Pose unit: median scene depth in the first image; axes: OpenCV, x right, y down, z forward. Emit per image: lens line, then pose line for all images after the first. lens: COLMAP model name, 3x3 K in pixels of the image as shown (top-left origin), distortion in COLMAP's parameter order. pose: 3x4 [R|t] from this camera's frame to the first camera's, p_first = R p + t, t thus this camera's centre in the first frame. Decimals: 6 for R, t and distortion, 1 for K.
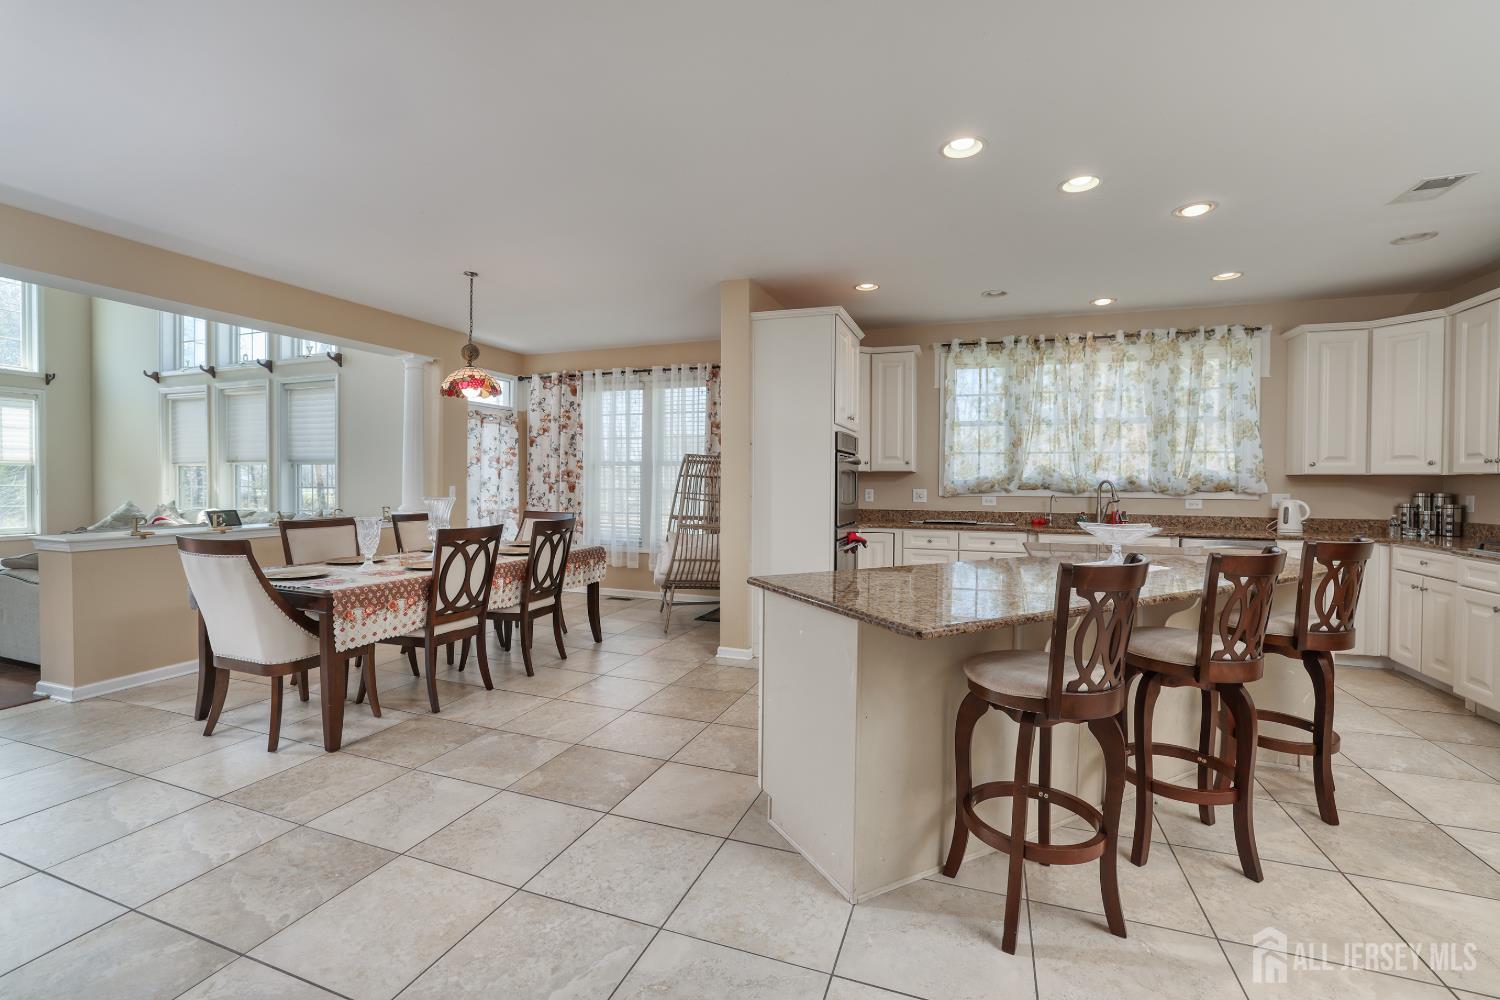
lens RADIAL K [[644.2, 0, 741.9], [0, 644.2, 479.8], [0, 0, 1]] dist [-0.031421, 0.004923]
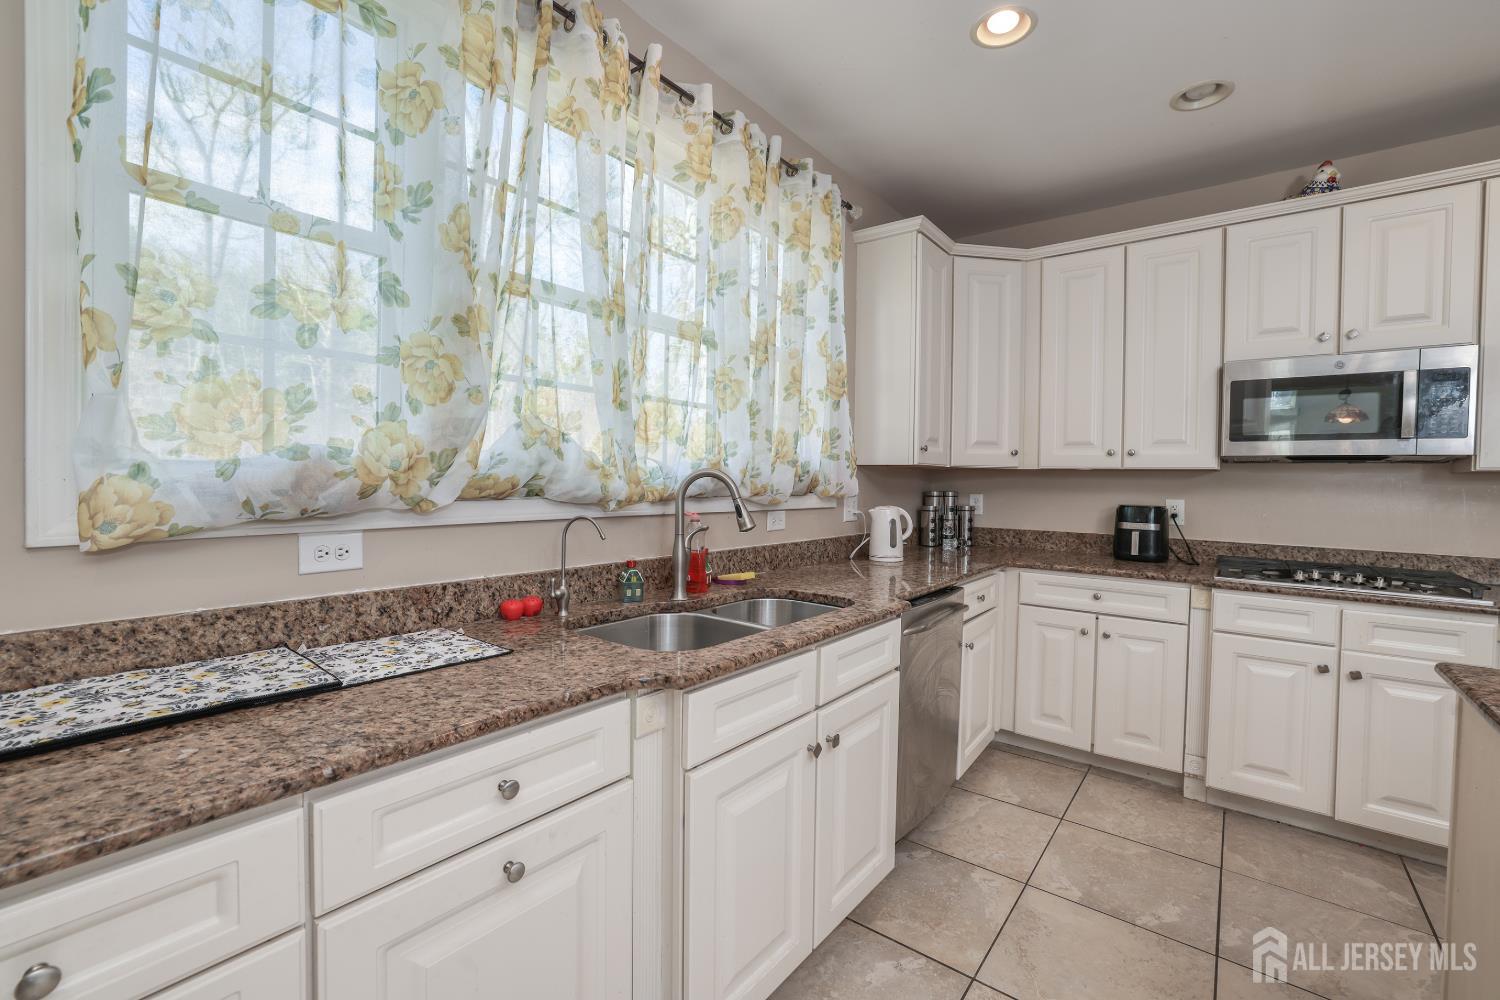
lens RADIAL K [[644.2, 0, 748.4], [0, 644.2, 487.3], [0, 0, 1]] dist [-0.031421, 0.004923]
pose [[0.282459, -0.017049, 0.959128, 0.229930], [-0.015975, 0.999620, 0.022473, 0.001489], [-0.959146, -0.021670, 0.282079, 0.889406]]
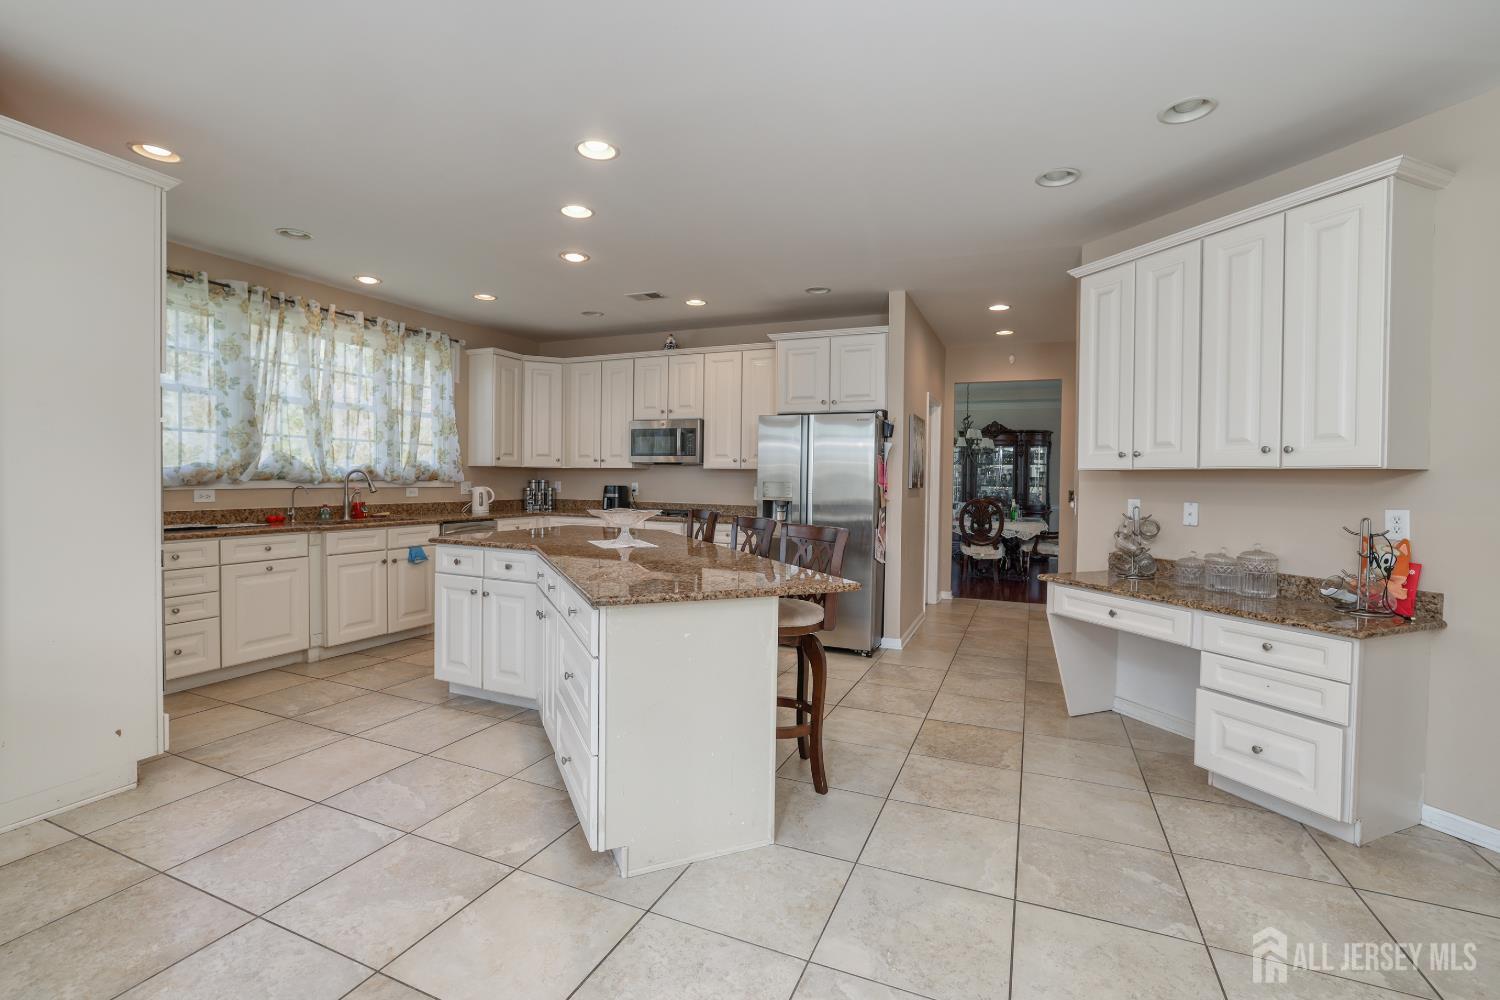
lens RADIAL K [[672.5, 0, 748.4], [0, 672.5, 493.0], [0, 0, 1]] dist [-0.017242, 0.000542]
pose [[0.042816, -0.029343, 0.998652, -0.397981], [-0.013368, 0.999462, 0.029940, -0.002336], [-0.998994, -0.014632, 0.042400, 0.387844]]
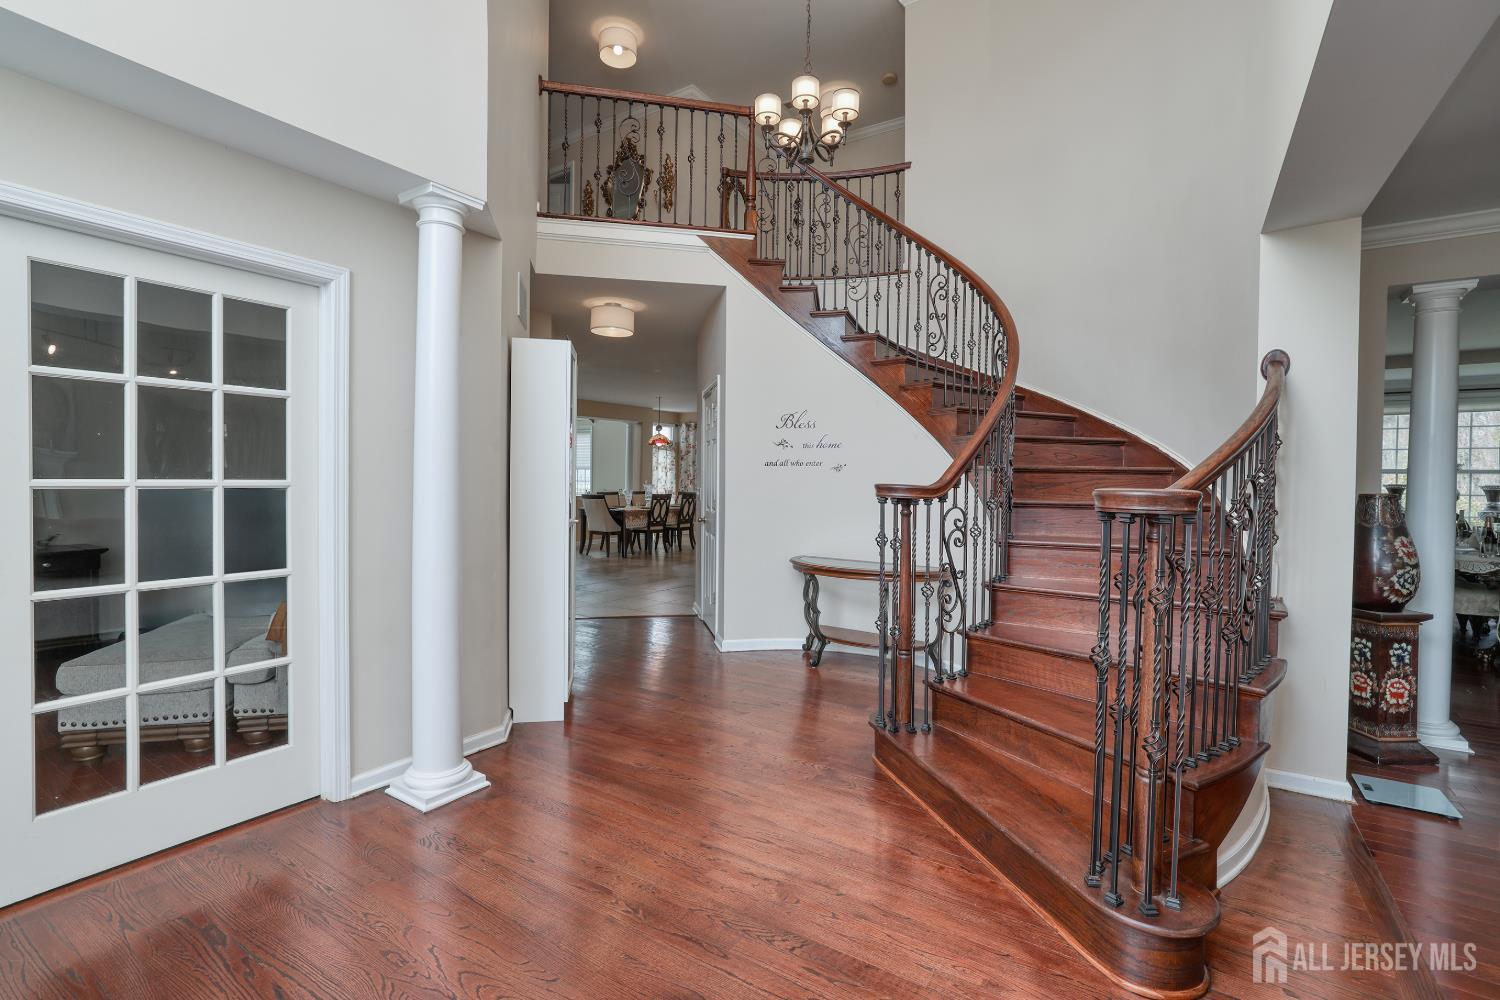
lens RADIAL K [[672.5, 0, 756.0], [0, 672.5, 484.5], [0, 0, 1]] dist [-0.017242, 0.000542]
pose [[0.978142, 0.002139, -0.207929, 0.482392], [0.001201, 0.999872, 0.015938, -0.015767], [0.207936, -0.015840, 0.978014, -1.444366]]
